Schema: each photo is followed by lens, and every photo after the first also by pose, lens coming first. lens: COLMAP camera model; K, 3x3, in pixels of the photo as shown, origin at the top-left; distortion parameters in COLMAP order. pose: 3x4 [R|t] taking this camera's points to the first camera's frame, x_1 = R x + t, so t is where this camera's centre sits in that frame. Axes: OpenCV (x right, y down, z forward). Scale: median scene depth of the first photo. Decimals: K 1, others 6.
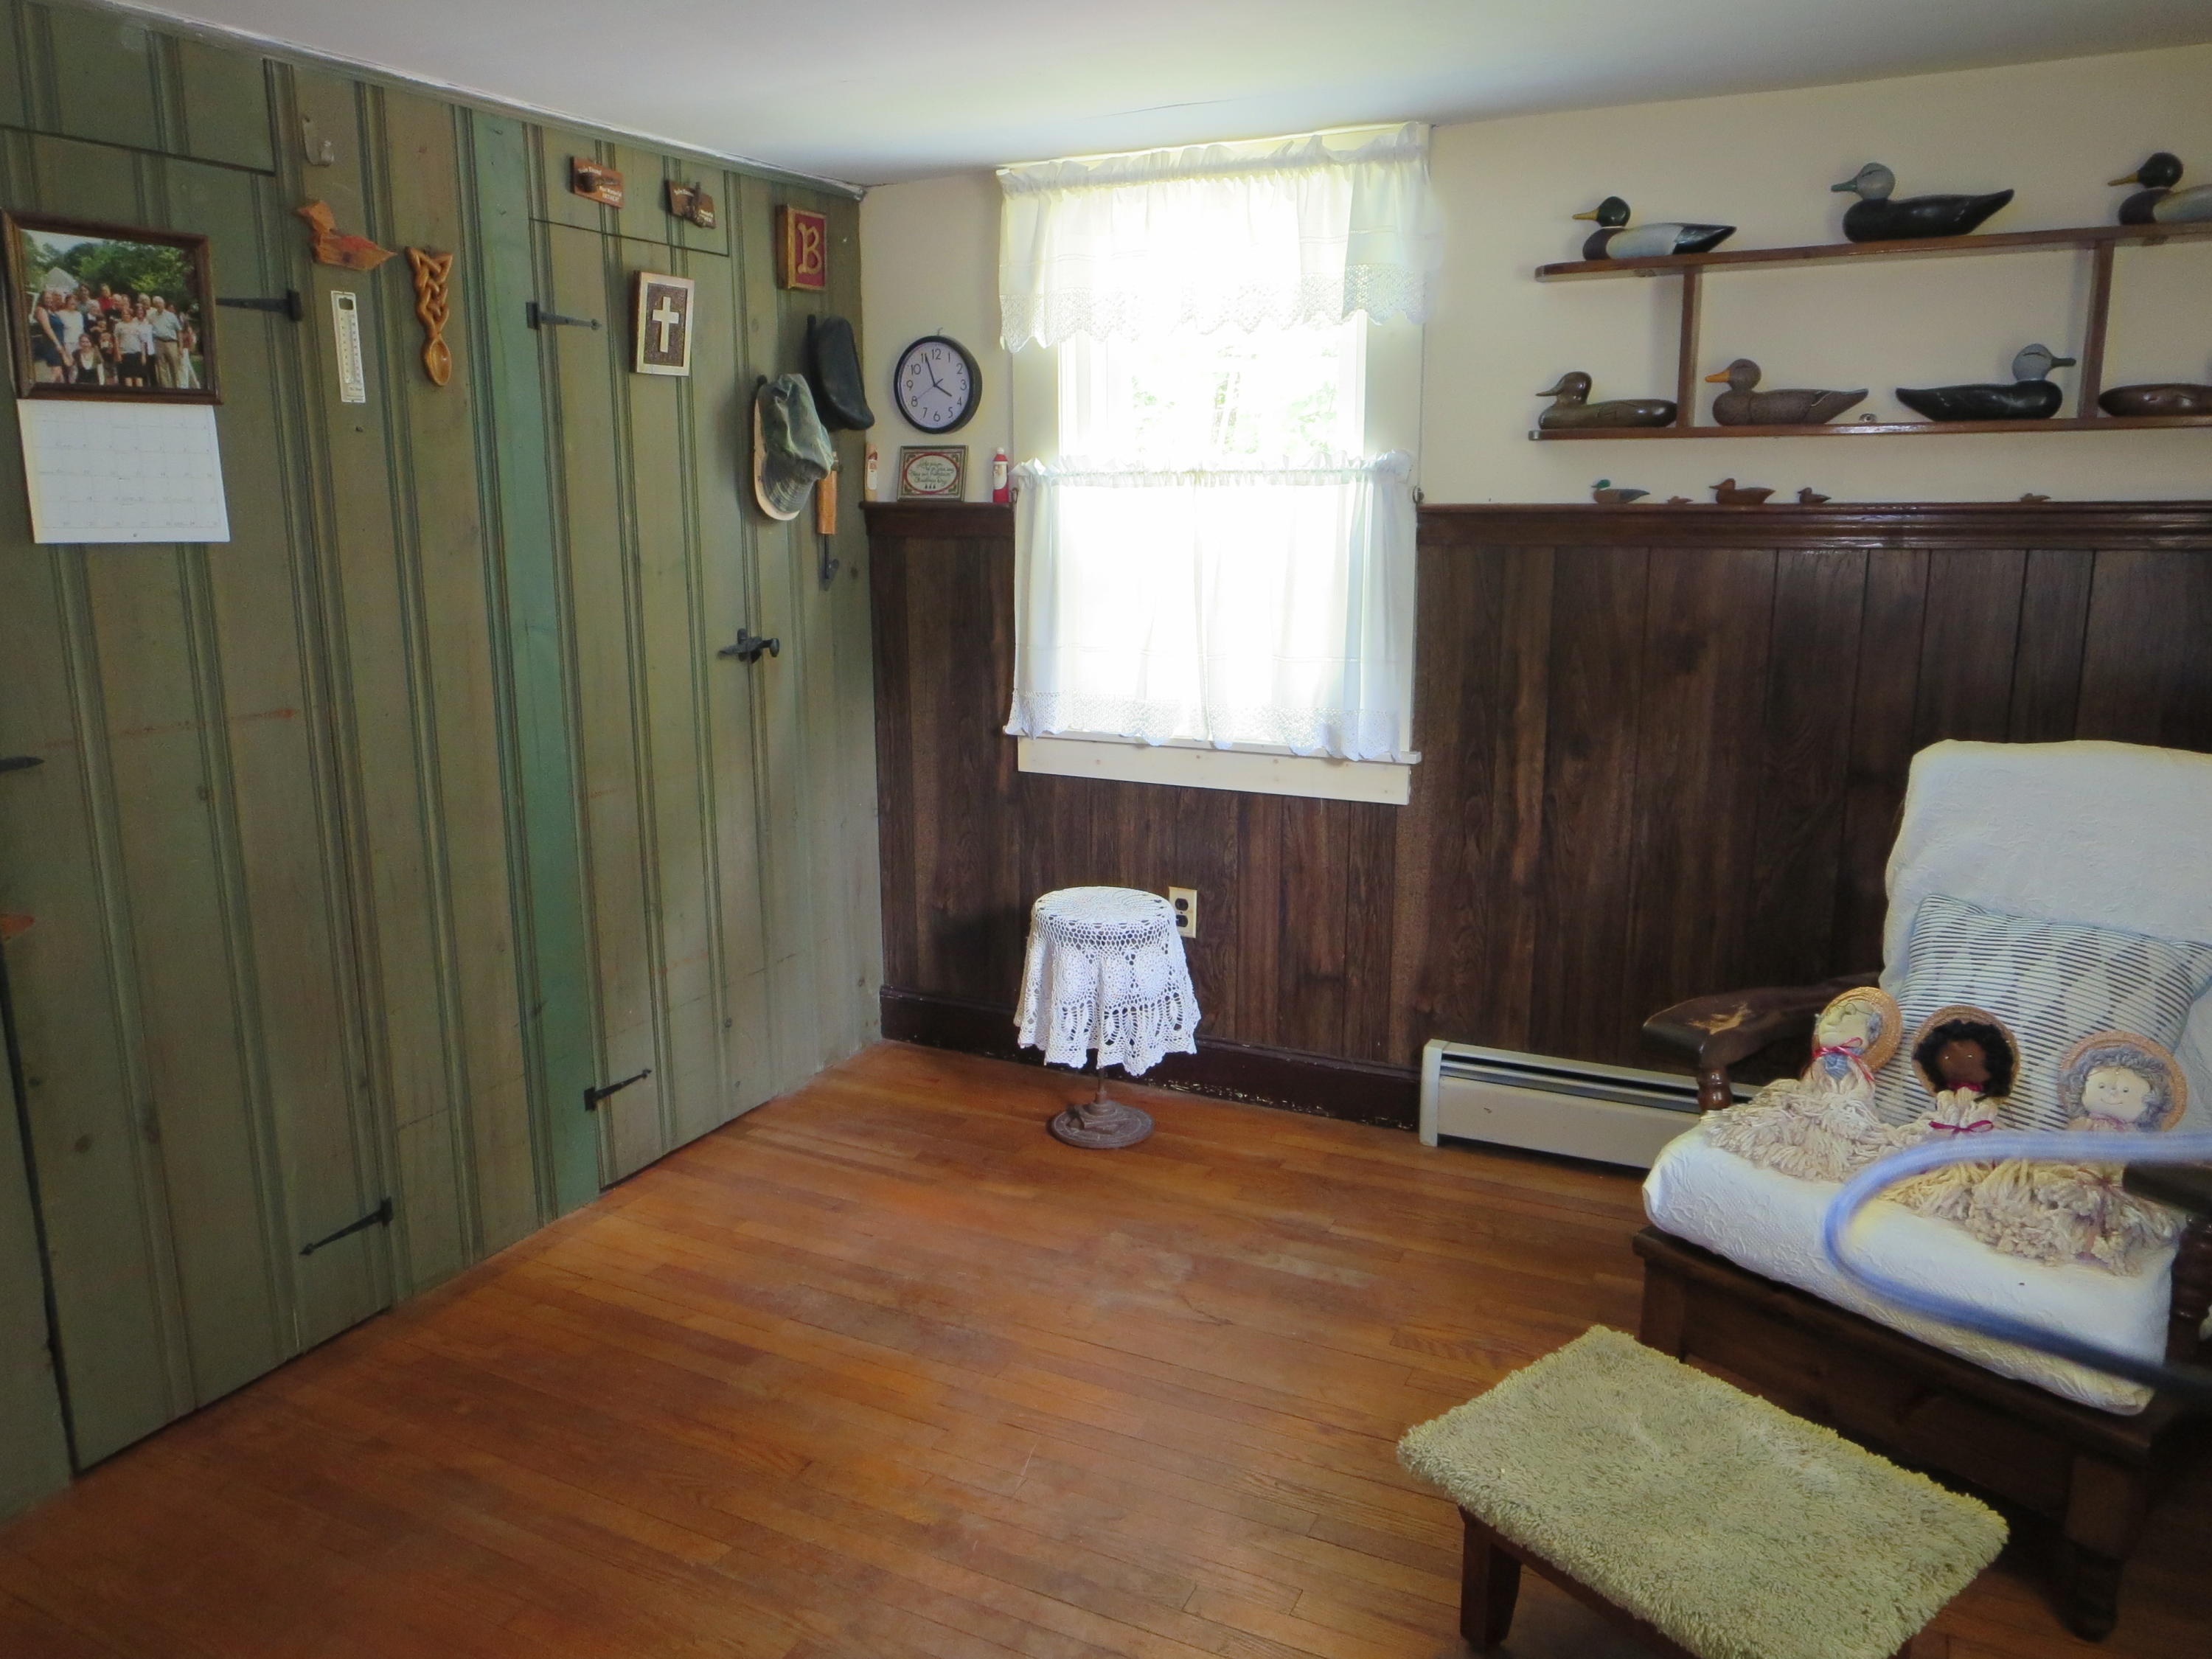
lens RADIAL K [[1582.0, 0, 1105.3], [0, 1582.0, 832.4], [0, 0, 1]] dist [-0.019935, -0.000830]
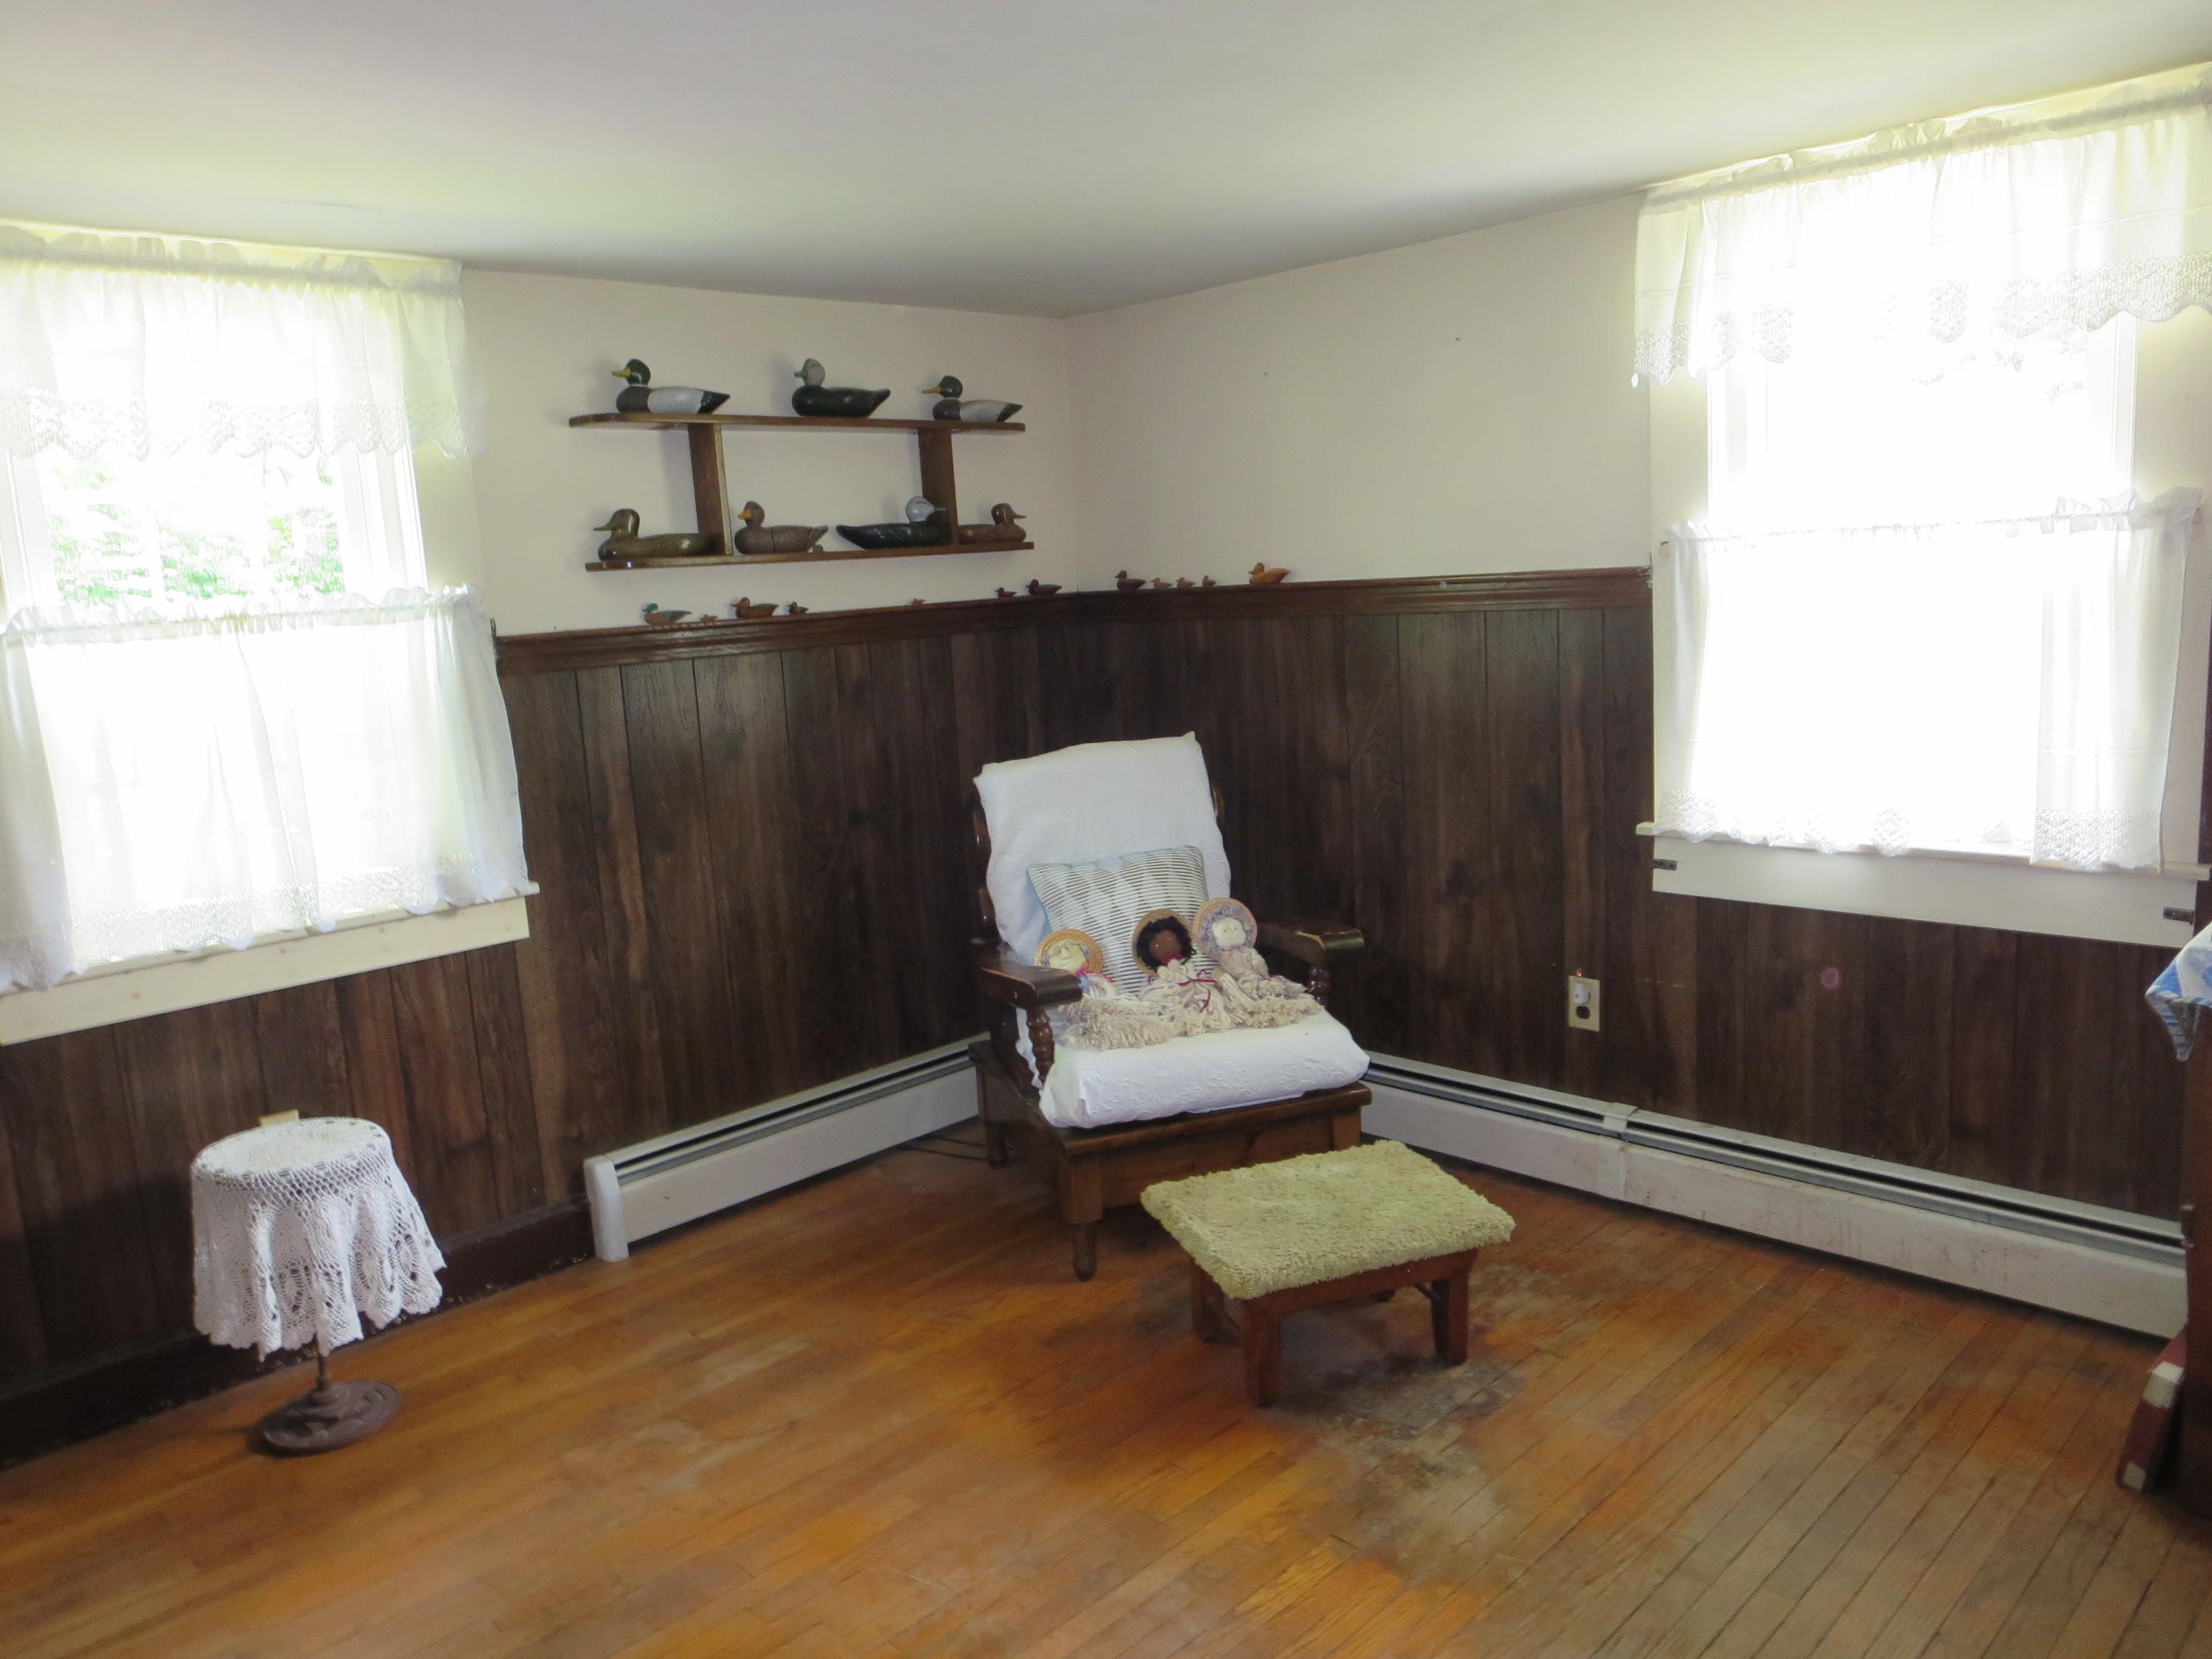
lens RADIAL K [[1582.0, 0, 1100.4], [0, 1582.0, 827.5], [0, 0, 1]] dist [-0.019935, -0.000830]
pose [[0.319037, -0.160598, 0.934036, -0.626754], [0.255044, 0.963730, 0.078588, -0.072182], [-0.912780, 0.213148, 0.348425, 0.329281]]
